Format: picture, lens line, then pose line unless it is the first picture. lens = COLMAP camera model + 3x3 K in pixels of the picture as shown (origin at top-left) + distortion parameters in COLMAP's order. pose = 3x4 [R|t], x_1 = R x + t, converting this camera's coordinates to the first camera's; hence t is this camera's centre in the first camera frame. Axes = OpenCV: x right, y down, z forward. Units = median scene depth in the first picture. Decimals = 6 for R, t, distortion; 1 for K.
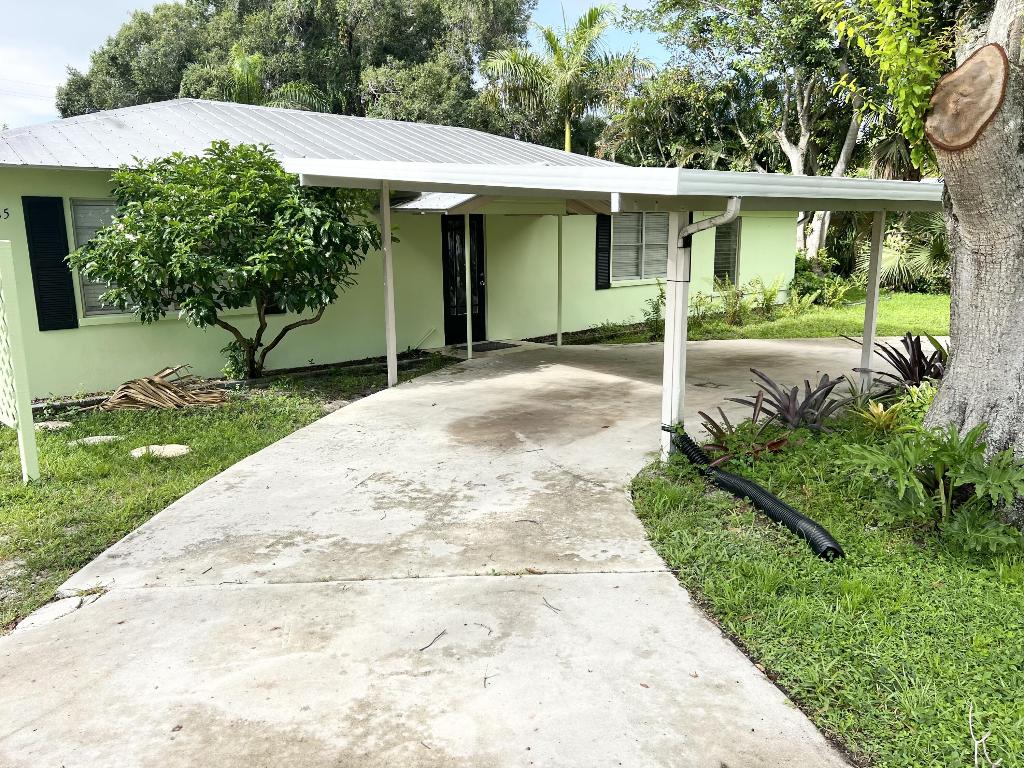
lens RADIAL K [[772.8, 0, 507.8], [0, 772.8, 388.1], [0, 0, 1]] dist [0.070913, -0.055554]
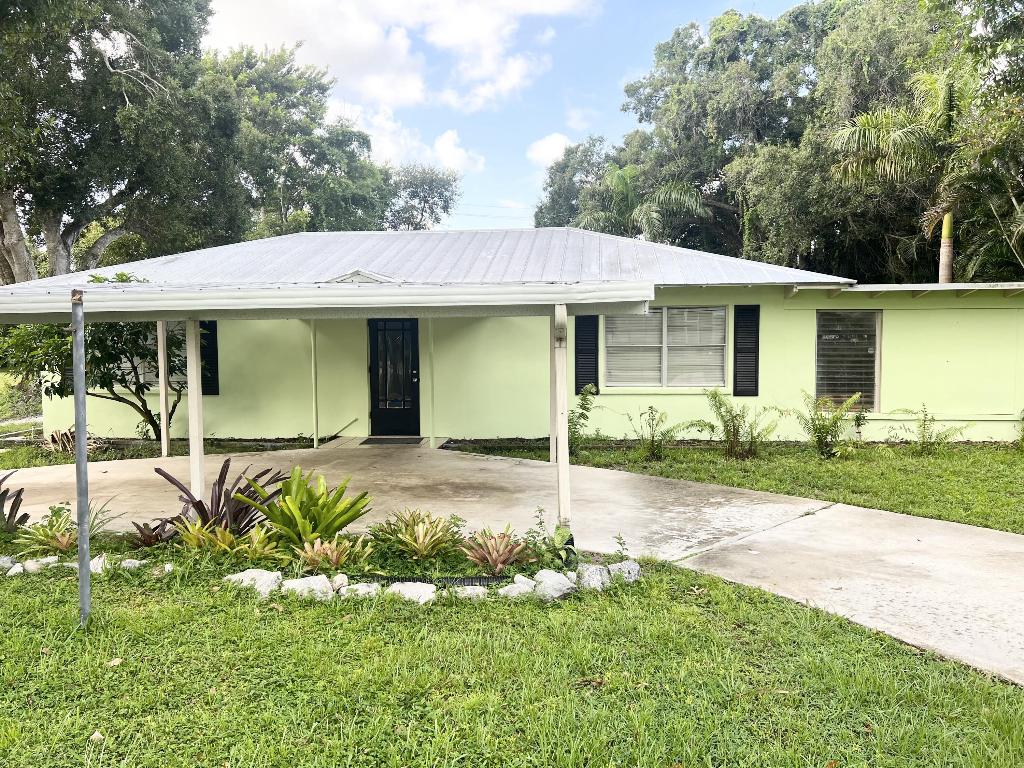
lens RADIAL K [[772.8, 0, 509.2], [0, 772.8, 377.7], [0, 0, 1]] dist [0.070913, -0.055554]
pose [[0.681383, 0.049267, -0.730267, 0.825142], [-0.137684, 0.988548, -0.061775, -0.097380], [0.718861, 0.142638, 0.680363, 0.405468]]
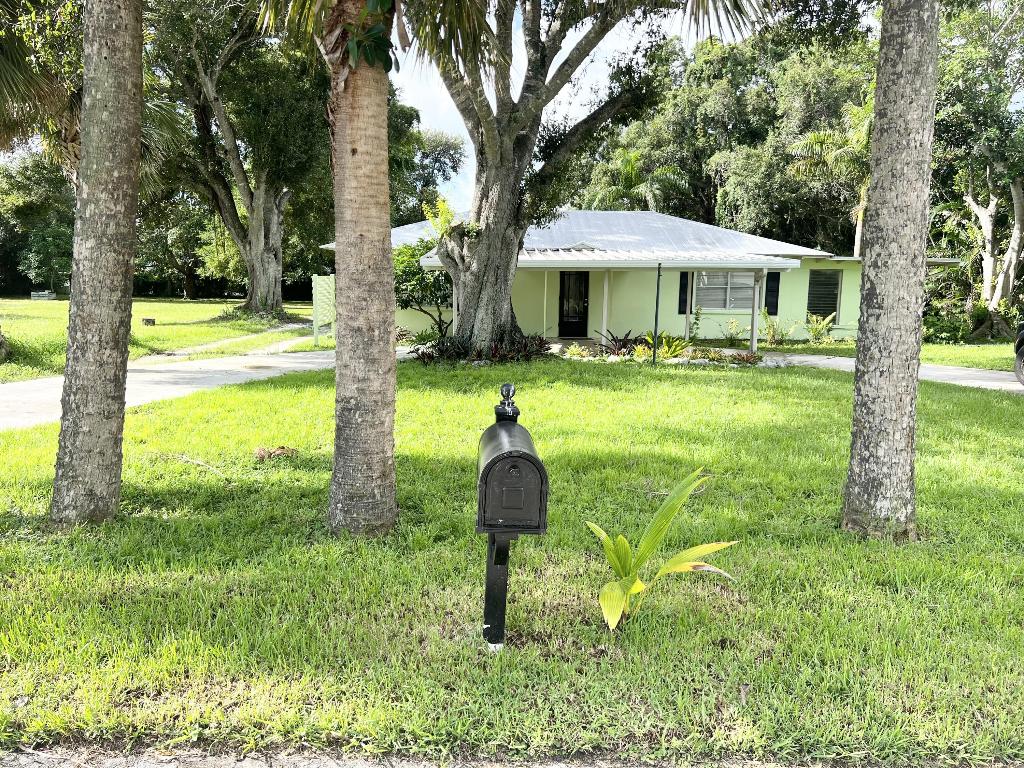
lens RADIAL K [[772.8, 0, 522.4], [0, 772.8, 388.5], [0, 0, 1]] dist [0.070913, -0.055554]
pose [[0.779160, 0.114200, -0.616334, 1.000153], [-0.144473, 0.989509, 0.000706, 0.077148], [0.609949, 0.088494, 0.787484, -0.487994]]
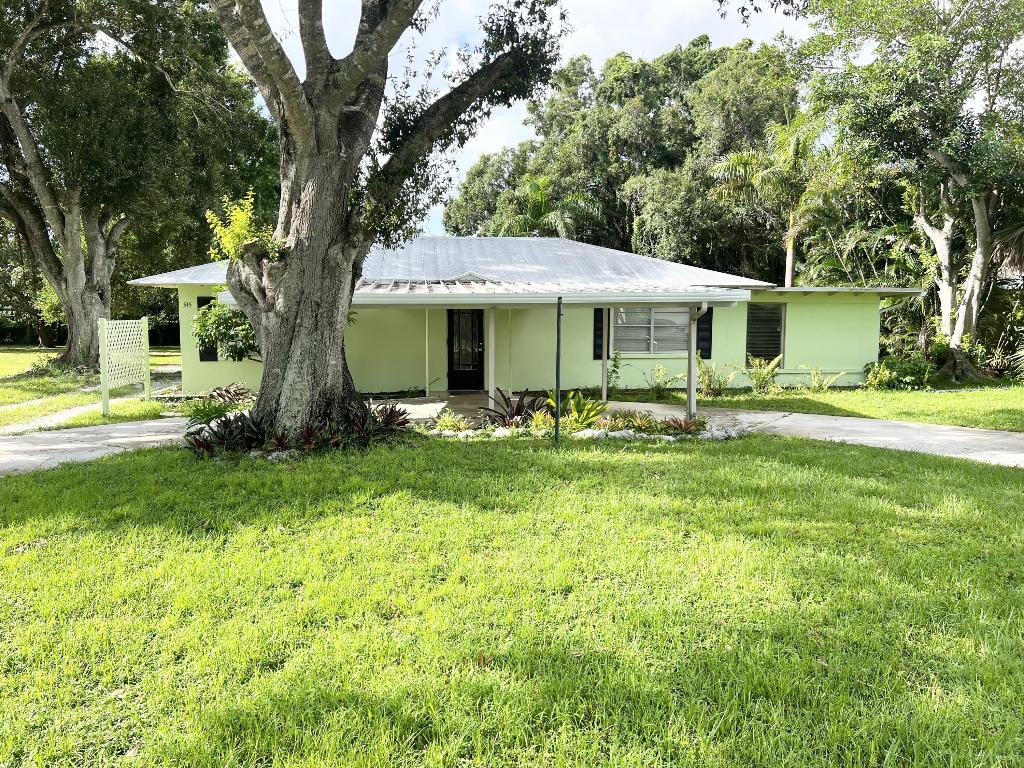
lens RADIAL K [[772.8, 0, 506.4], [0, 772.8, 390.8], [0, 0, 1]] dist [0.070913, -0.055554]
pose [[0.826932, 0.067371, -0.558252, 0.834298], [-0.117132, 0.991656, -0.053832, 0.010559], [0.549967, 0.109904, 0.827923, -0.153980]]
